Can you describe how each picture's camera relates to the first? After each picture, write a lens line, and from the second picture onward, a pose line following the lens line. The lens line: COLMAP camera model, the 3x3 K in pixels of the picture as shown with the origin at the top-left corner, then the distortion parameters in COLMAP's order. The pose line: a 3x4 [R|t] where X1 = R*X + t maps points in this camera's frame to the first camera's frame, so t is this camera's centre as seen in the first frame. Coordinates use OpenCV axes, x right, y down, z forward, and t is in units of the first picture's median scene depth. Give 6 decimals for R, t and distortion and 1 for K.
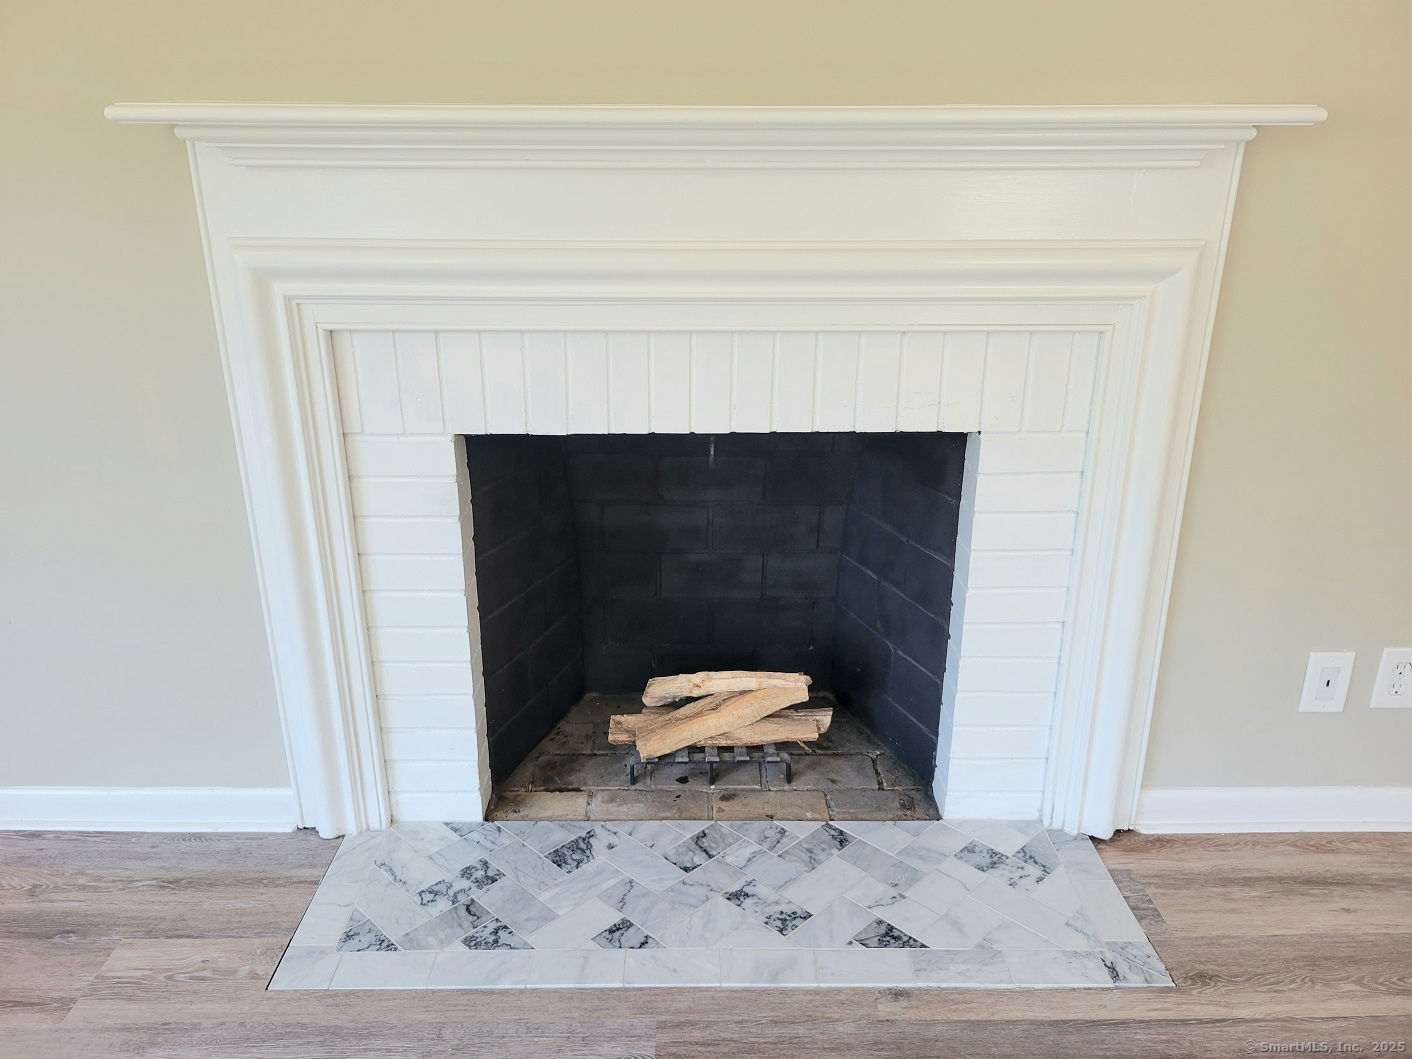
lens RADIAL K [[1191.0, 0, 706.0], [0, 1191.0, 529.5], [0, 0, 1]] dist [0.005308, 0.004606]
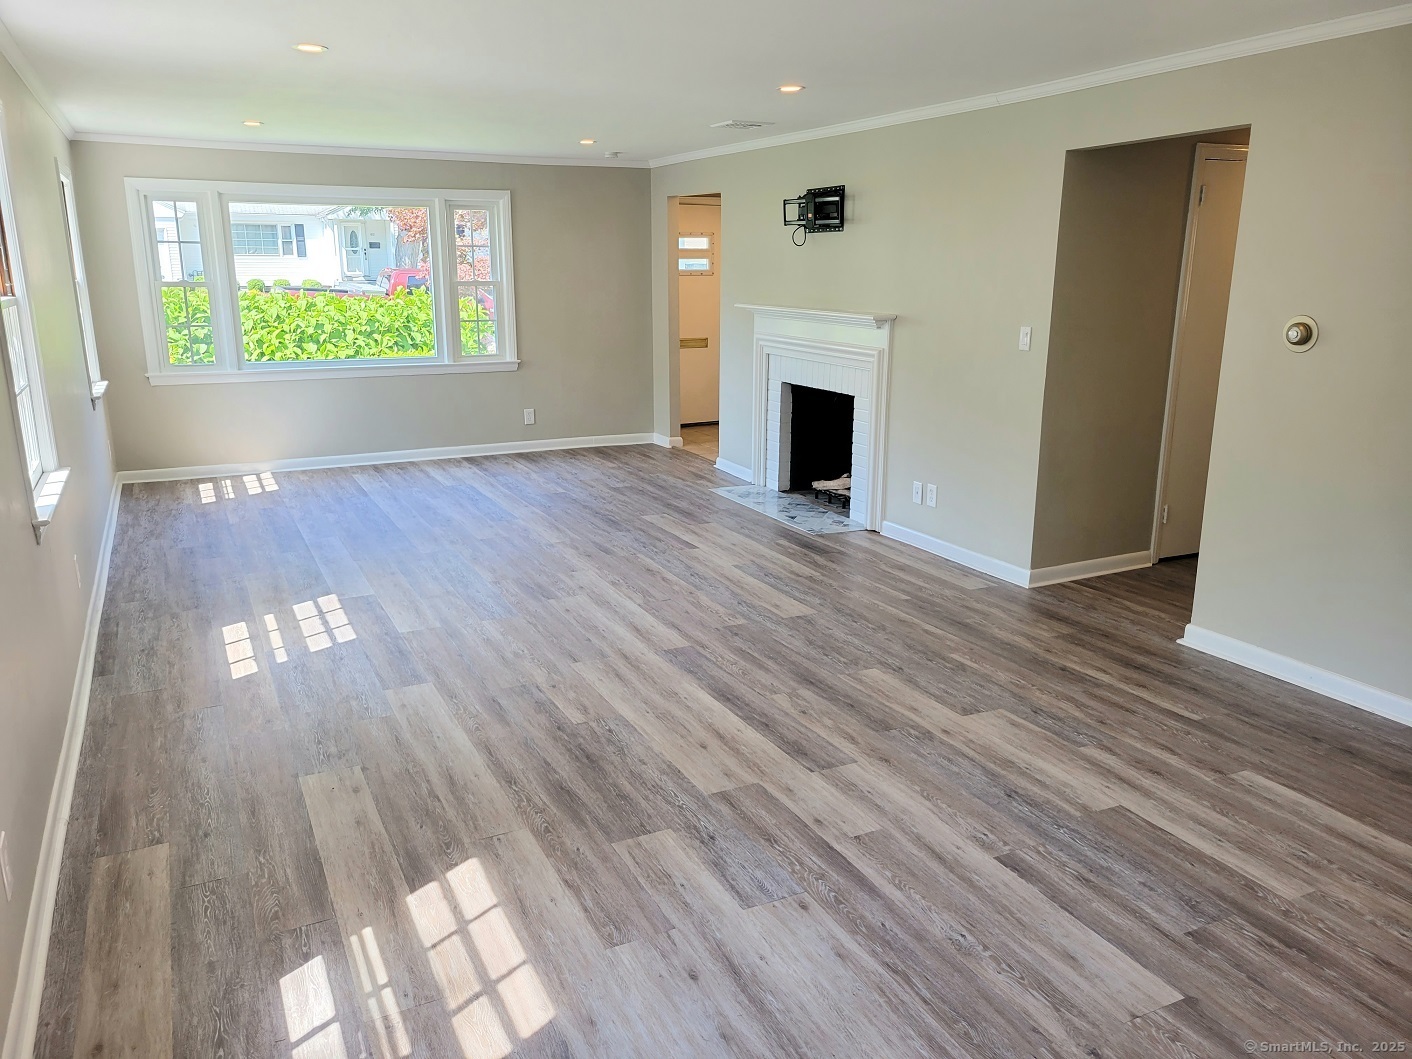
lens RADIAL K [[1055.9, 0, 706.0], [0, 1055.9, 529.5], [0, 0, 1]] dist [0.000629, -0.001216]
pose [[0.438102, 0.227906, -0.869555, 2.696563], [-0.393336, 0.918410, 0.042538, 0.312394], [0.808302, 0.323391, 0.492001, -0.821609]]
